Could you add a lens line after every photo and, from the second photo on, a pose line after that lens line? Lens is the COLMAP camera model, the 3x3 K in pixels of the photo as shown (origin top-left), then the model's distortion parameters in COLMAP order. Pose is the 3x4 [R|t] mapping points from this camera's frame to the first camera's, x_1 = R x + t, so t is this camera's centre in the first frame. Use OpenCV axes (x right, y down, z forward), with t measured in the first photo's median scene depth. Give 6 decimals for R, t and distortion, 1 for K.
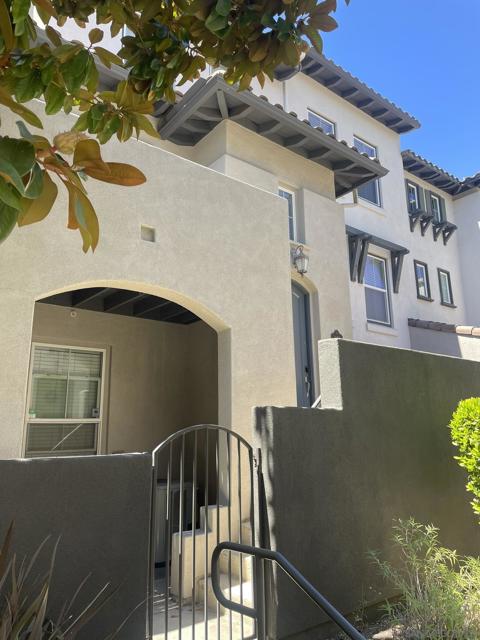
lens RADIAL K [[480.3, 0, 241.0], [0, 480.3, 320.9], [0, 0, 1]] dist [0.049842, -0.019606]
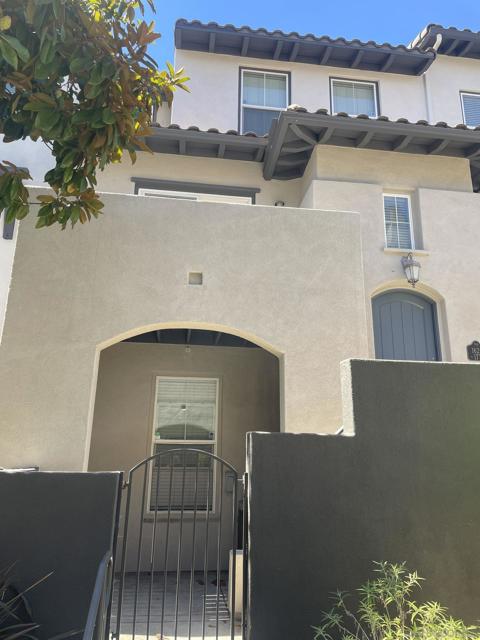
lens RADIAL K [[480.3, 0, 240.4], [0, 480.3, 318.0], [0, 0, 1]] dist [0.049842, -0.019606]
pose [[0.853188, -0.114443, -0.508894, 0.400235], [0.090642, 0.993320, -0.071416, 0.004064], [0.513668, 0.014804, 0.857861, 0.064534]]
